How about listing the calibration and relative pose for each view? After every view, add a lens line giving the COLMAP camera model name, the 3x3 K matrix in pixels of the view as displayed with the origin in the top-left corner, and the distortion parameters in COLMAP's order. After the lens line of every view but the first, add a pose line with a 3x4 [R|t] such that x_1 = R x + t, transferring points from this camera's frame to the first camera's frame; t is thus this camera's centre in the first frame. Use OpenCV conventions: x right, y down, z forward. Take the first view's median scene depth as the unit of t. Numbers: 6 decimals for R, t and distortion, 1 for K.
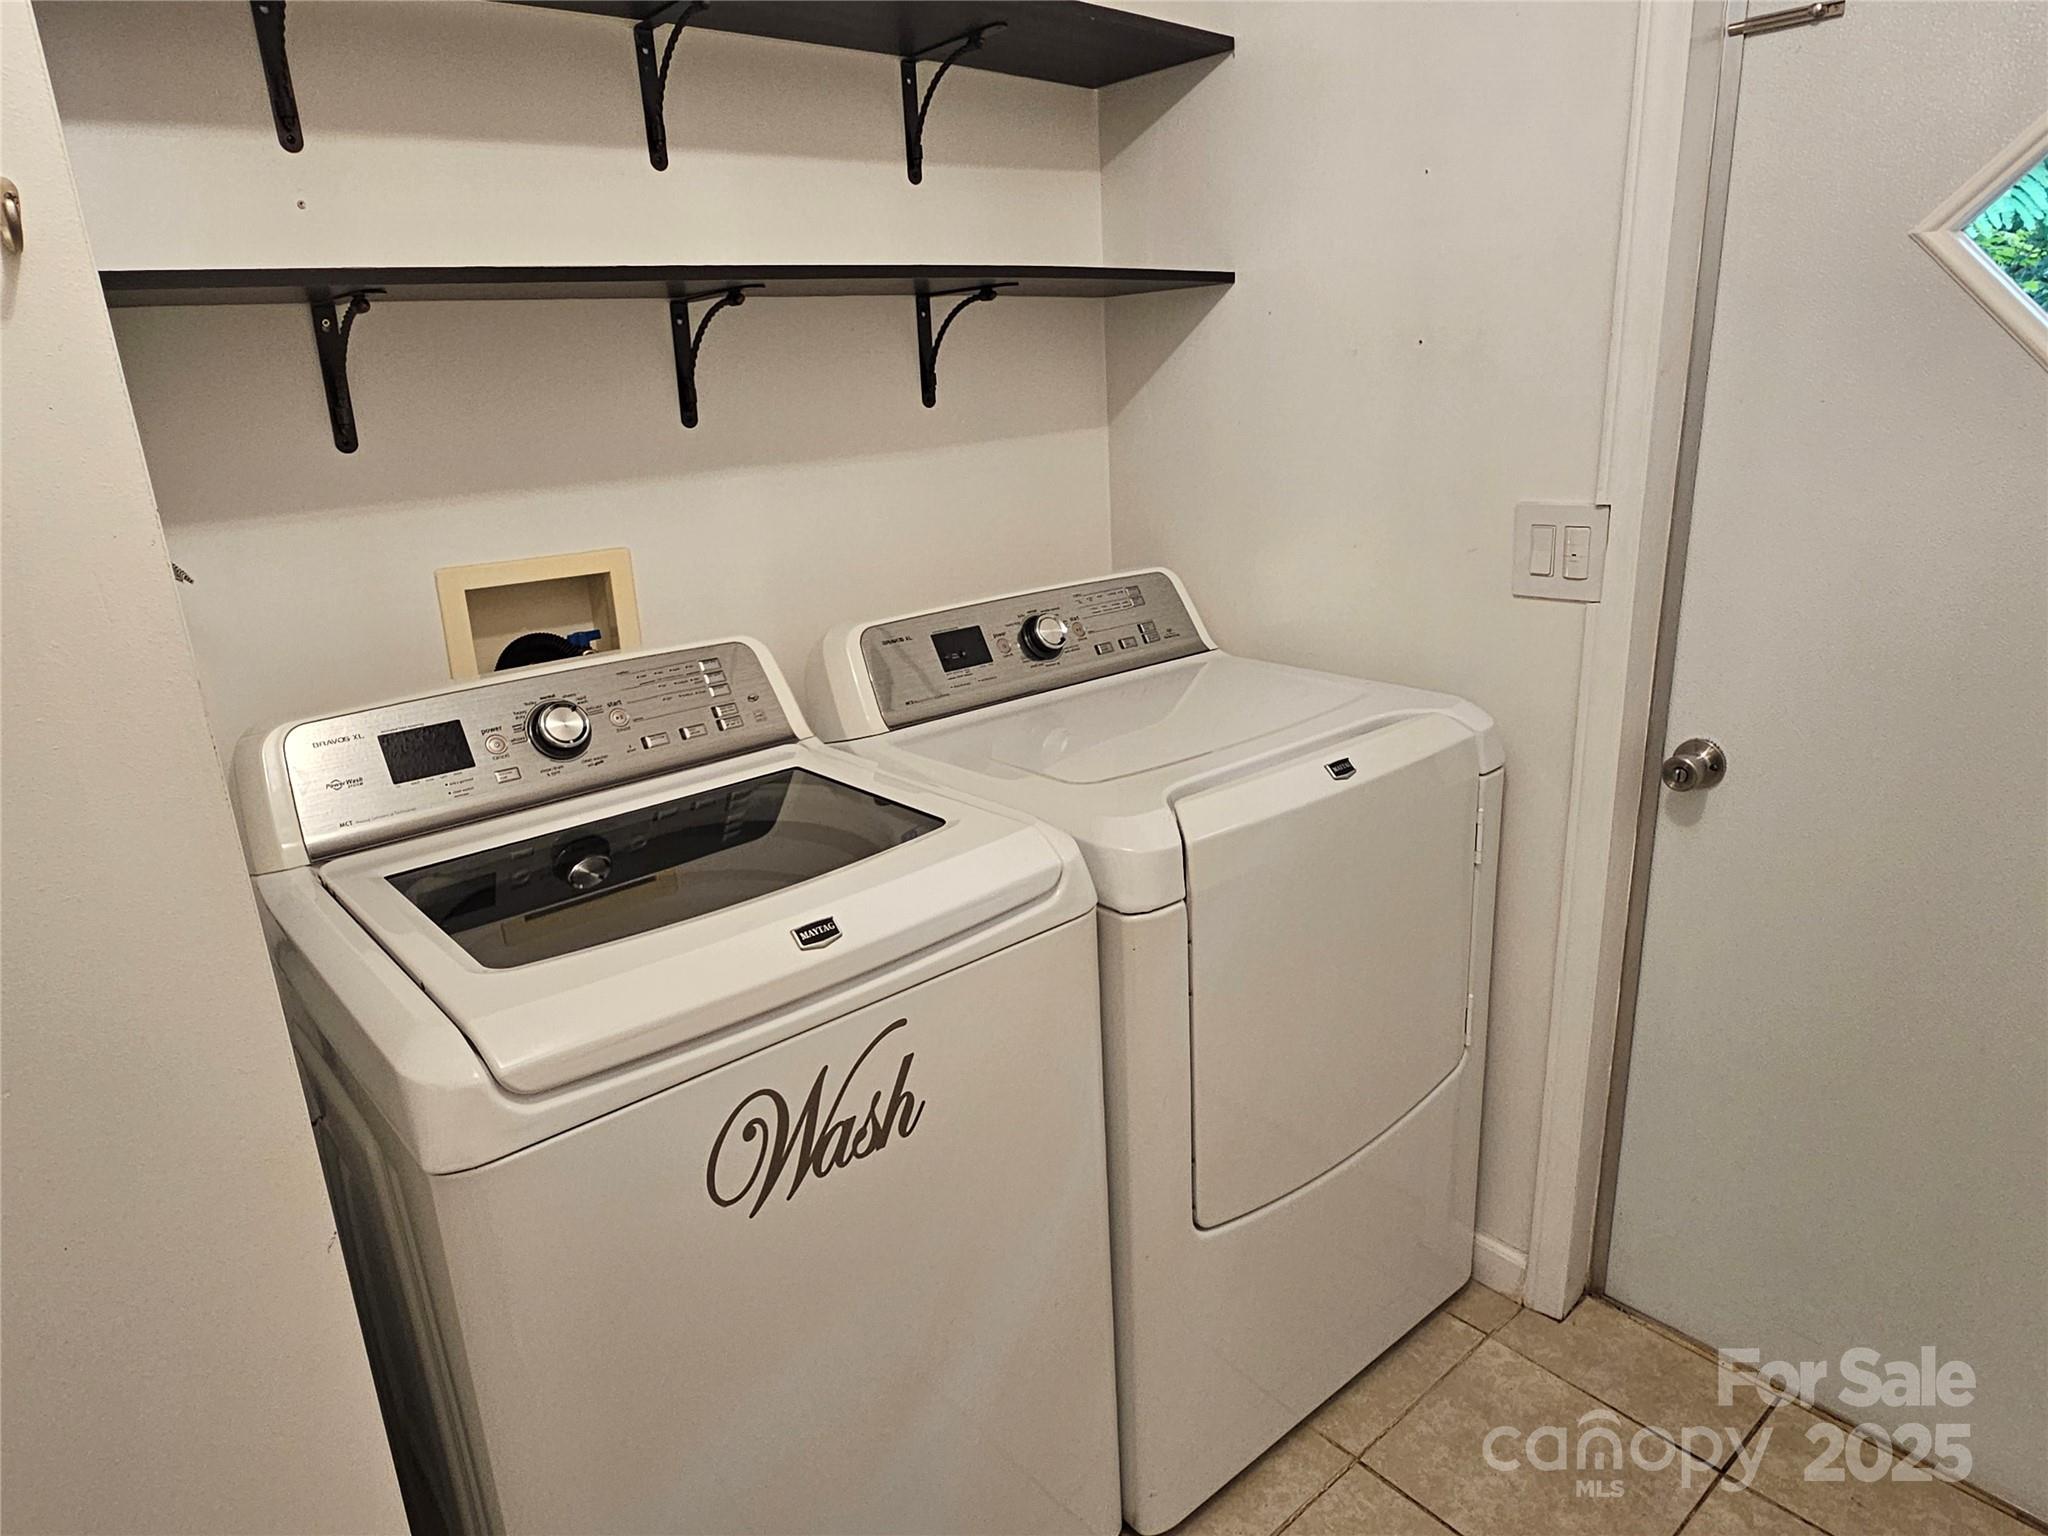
lens RADIAL K [[1253.2, 0, 1013.8], [0, 1253.2, 758.6], [0, 0, 1]] dist [-0.002303, -0.002358]
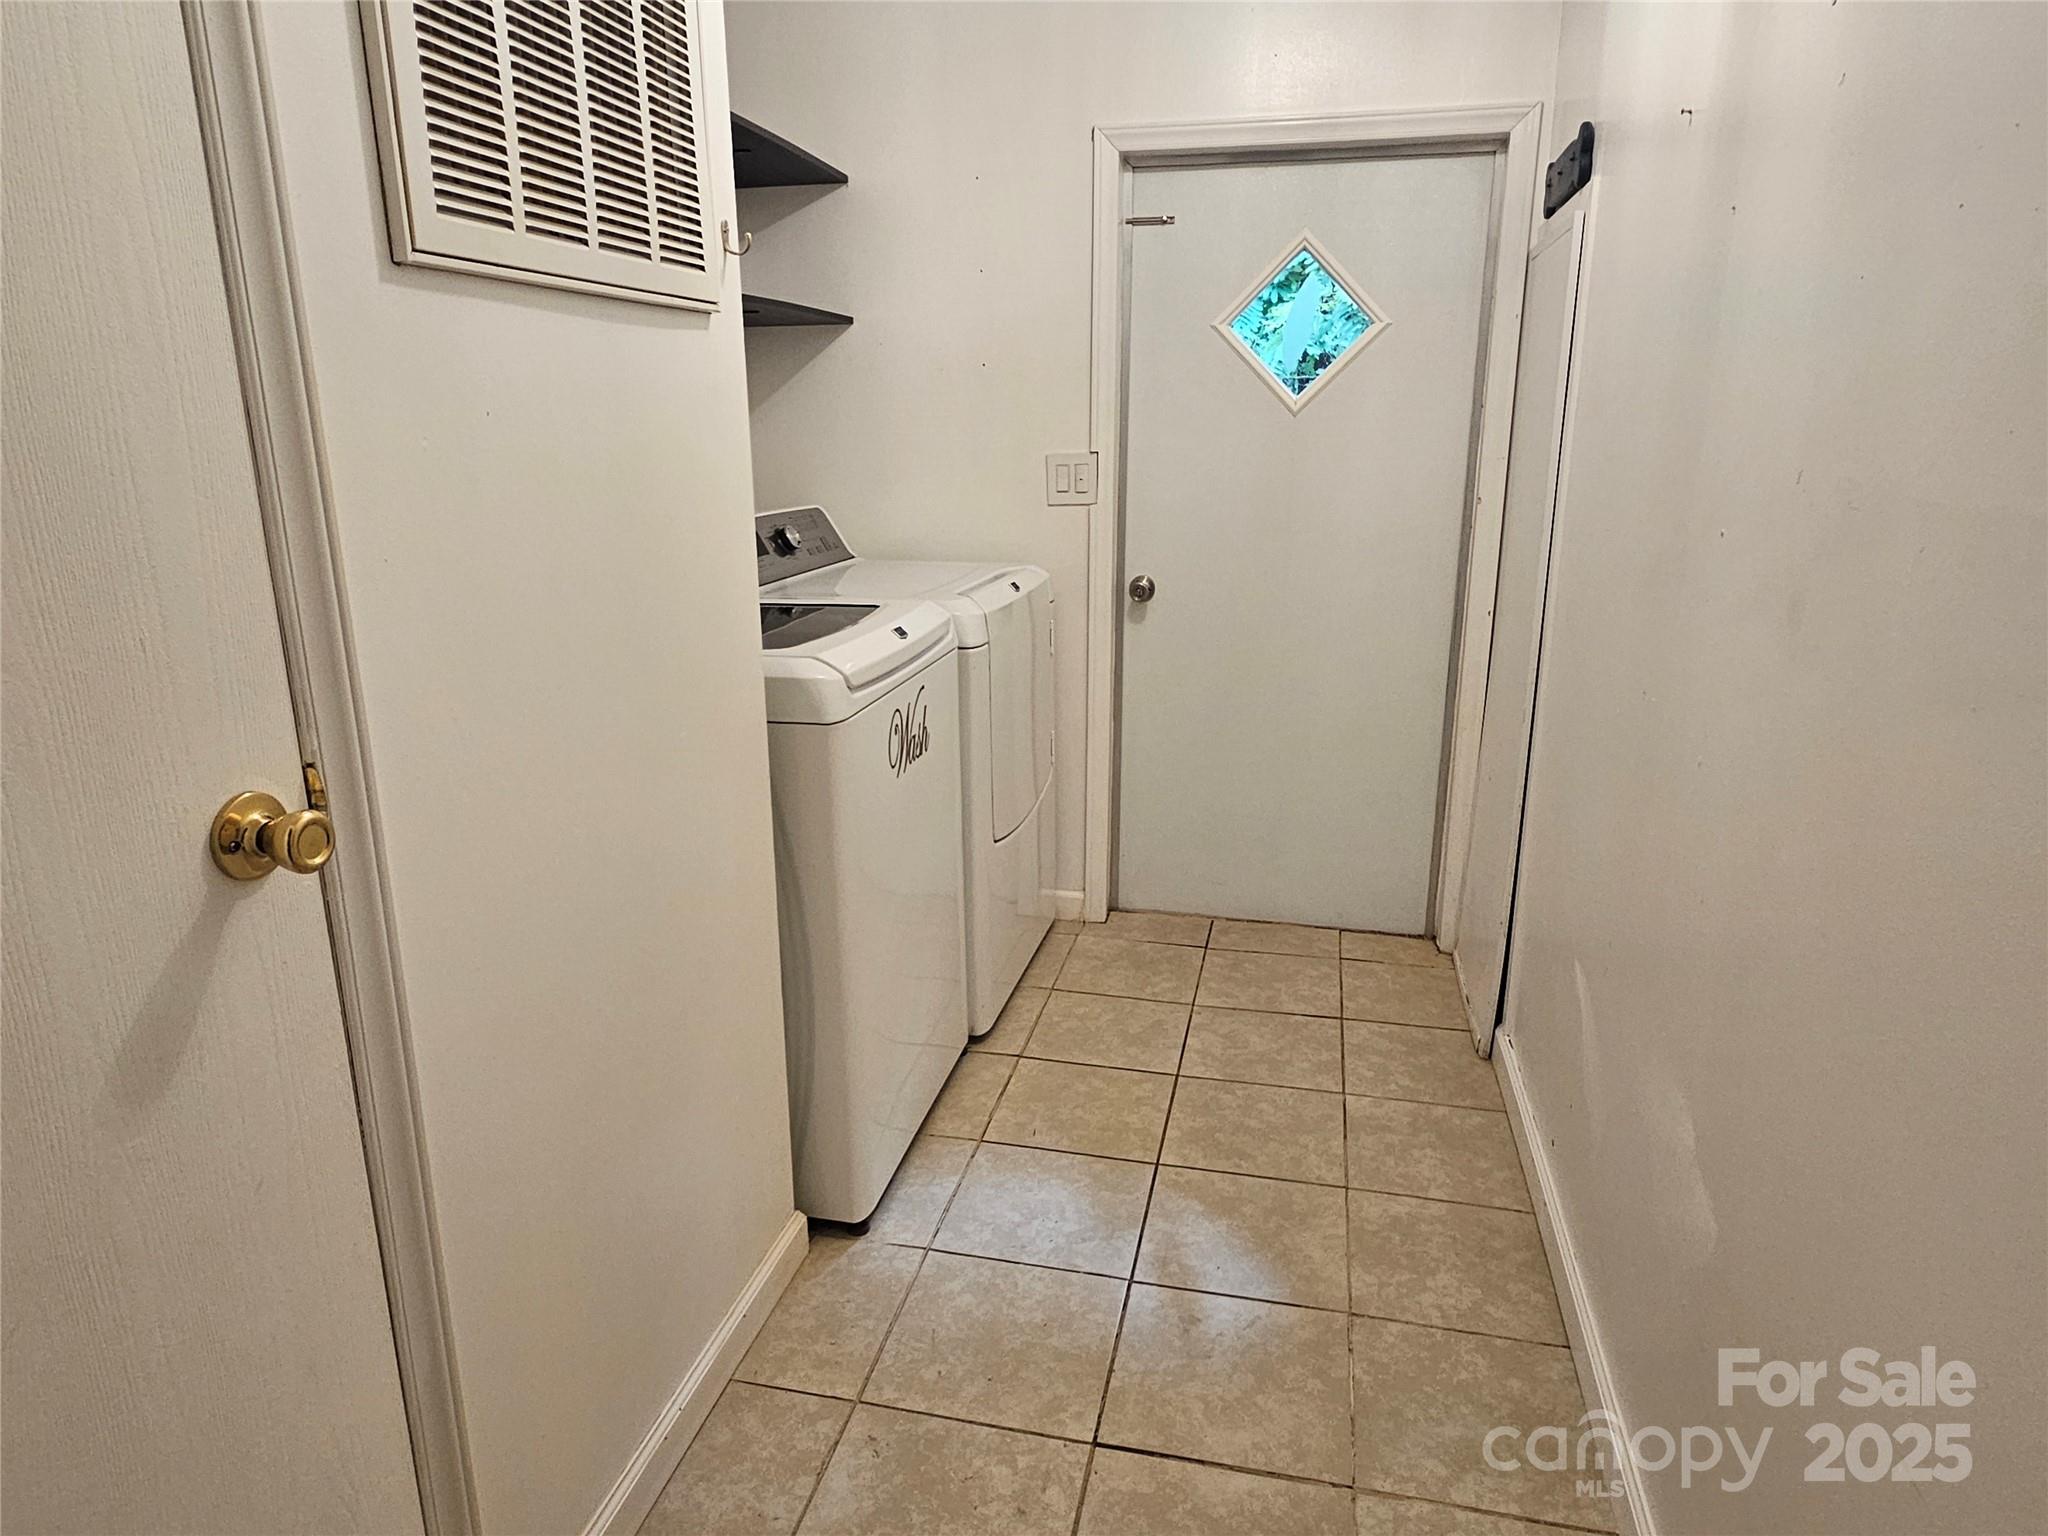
lens RADIAL K [[1253.2, 0, 1013.8], [0, 1253.2, 758.6], [0, 0, 1]] dist [-0.002303, -0.002358]
pose [[0.803443, -0.117479, 0.583676, -0.773534], [0.146219, 0.989250, -0.002164, 0.239294], [-0.577148, 0.087083, 0.811983, -0.436296]]
